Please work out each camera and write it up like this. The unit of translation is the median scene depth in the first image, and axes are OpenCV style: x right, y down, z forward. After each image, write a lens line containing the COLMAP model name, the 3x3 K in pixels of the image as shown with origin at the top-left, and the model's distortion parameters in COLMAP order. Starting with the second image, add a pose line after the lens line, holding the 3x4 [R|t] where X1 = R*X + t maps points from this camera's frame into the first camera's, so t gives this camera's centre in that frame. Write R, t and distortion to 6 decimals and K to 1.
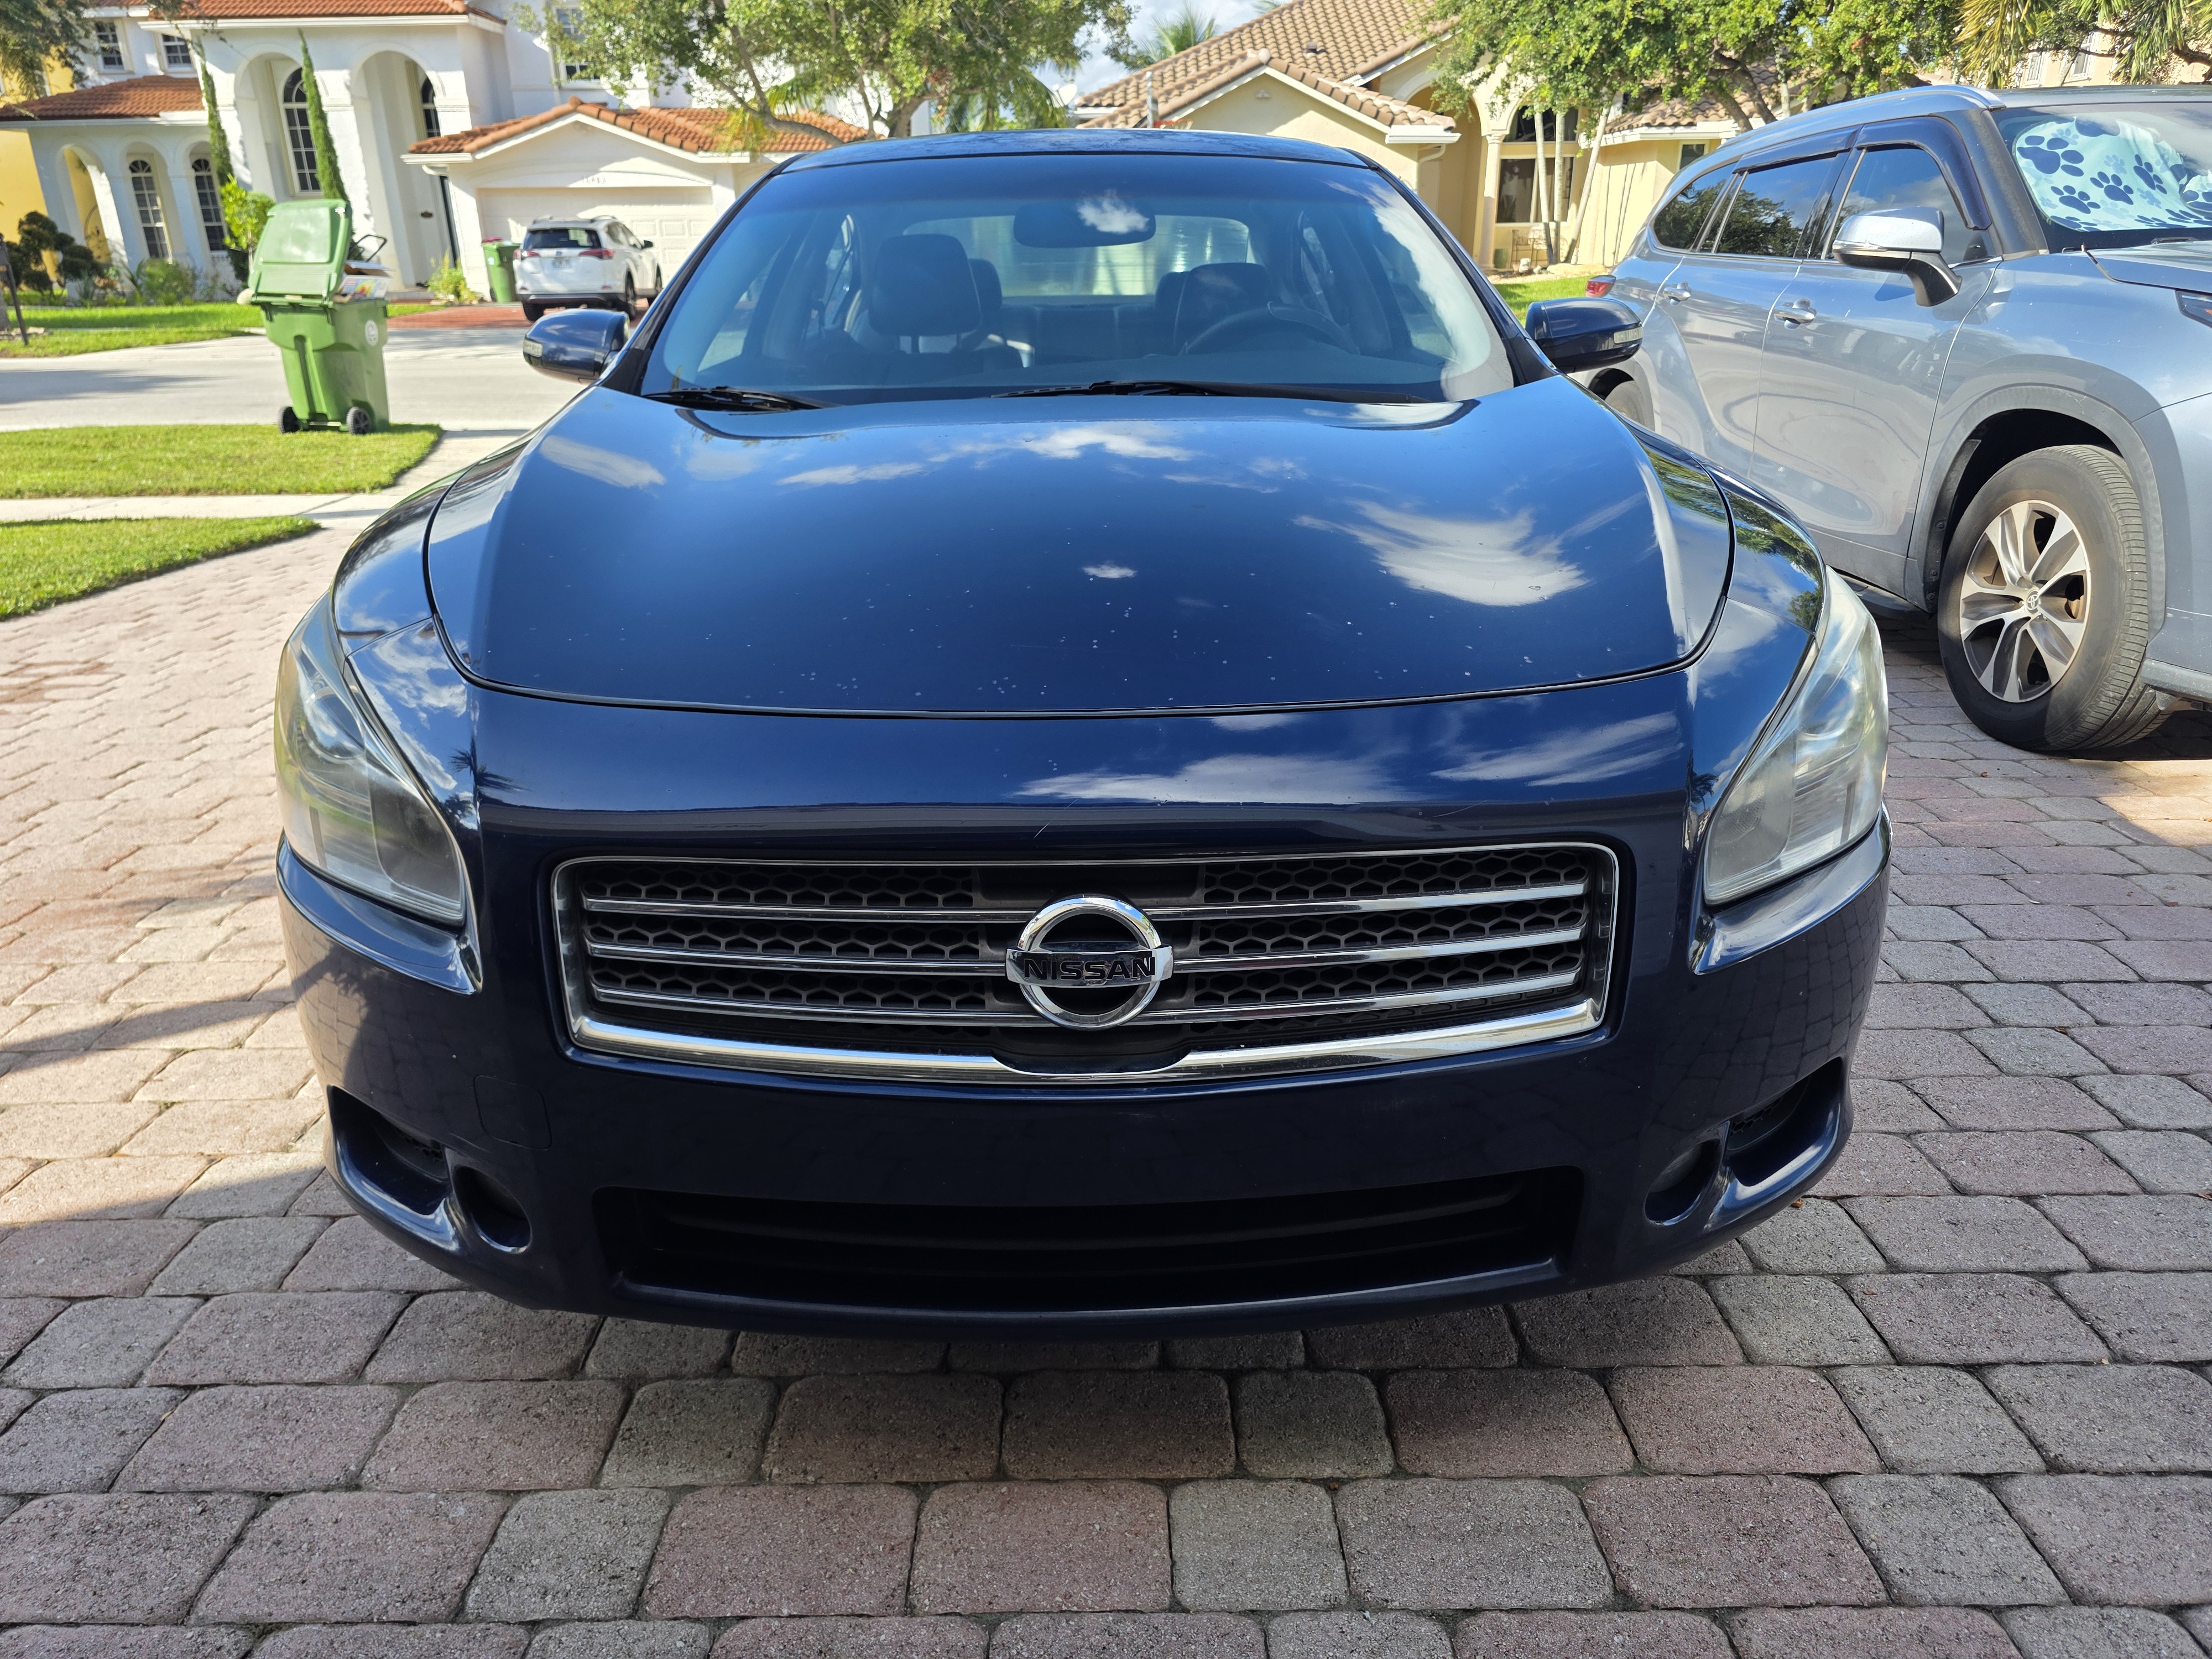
lens RADIAL K [[1462.9, 0, 1106.0], [0, 1462.9, 829.5], [0, 0, 1]] dist [0.030223, -0.043448]
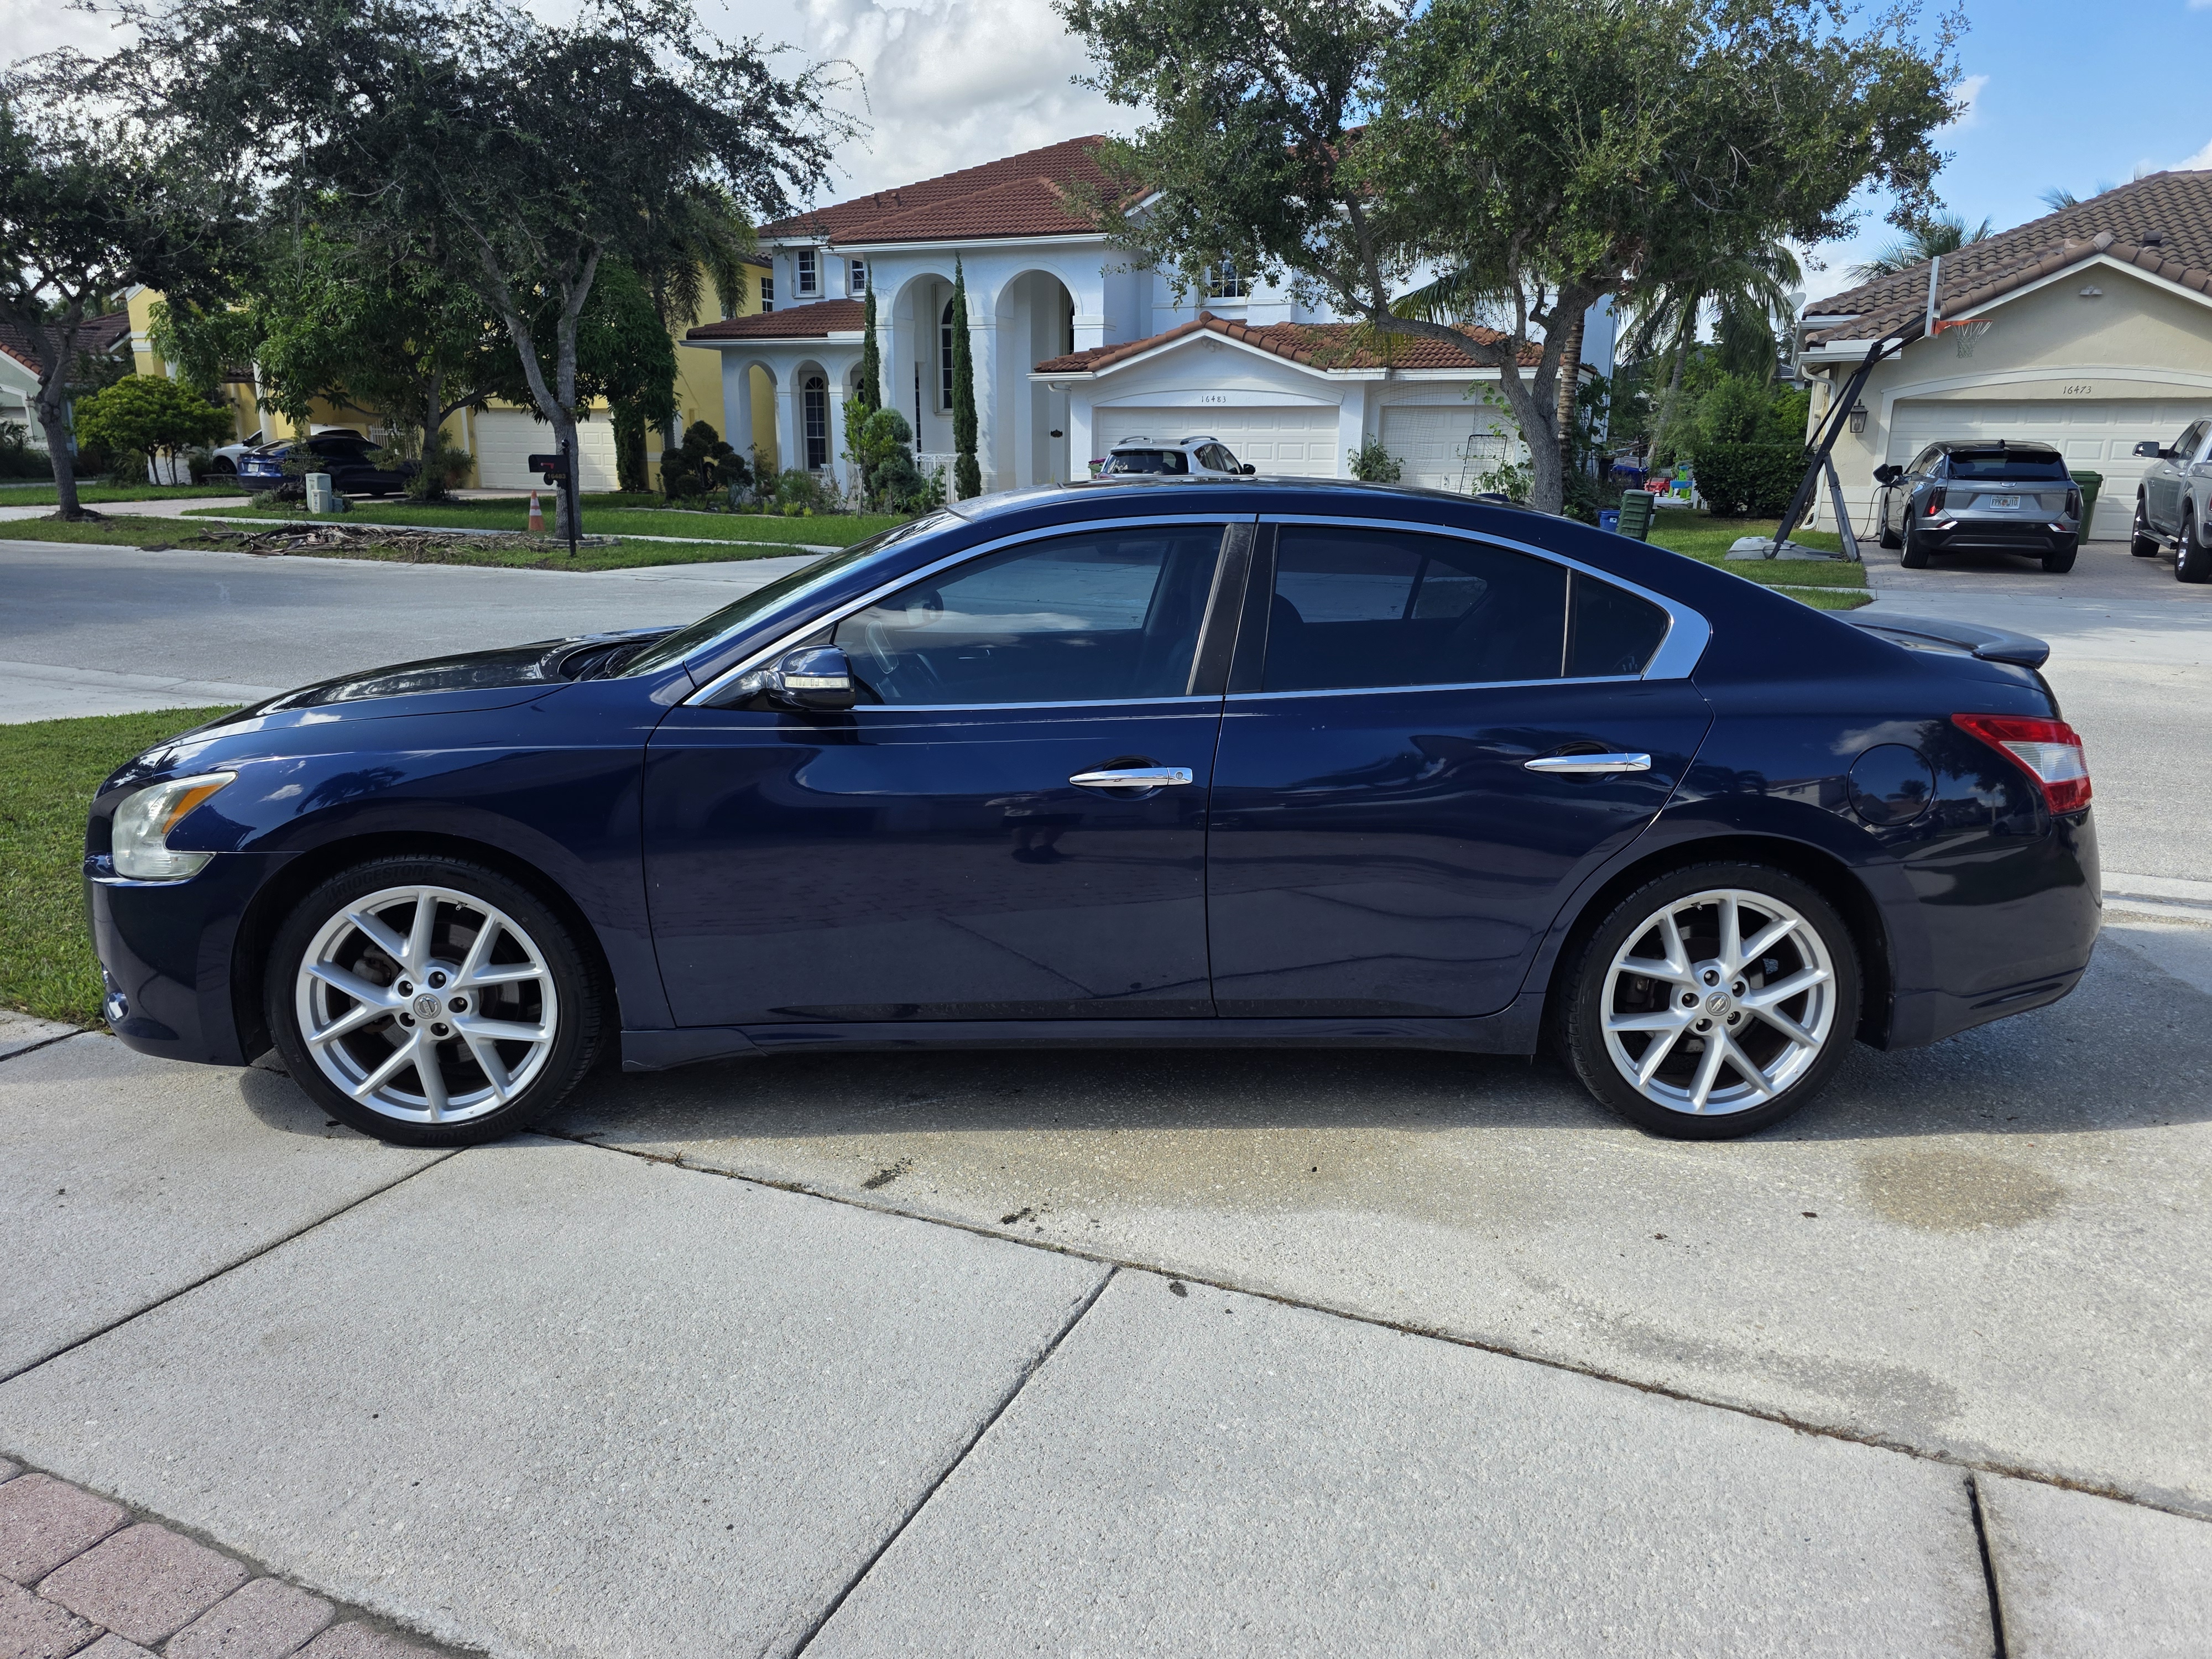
lens RADIAL K [[1462.9, 0, 1106.0], [0, 1462.9, 829.5], [0, 0, 1]] dist [0.030223, -0.043448]
pose [[0.910522, 0.119844, -0.395711, -0.018766], [-0.171566, 0.980298, -0.097880, -0.082101], [0.376184, 0.157013, 0.913144, 0.192600]]
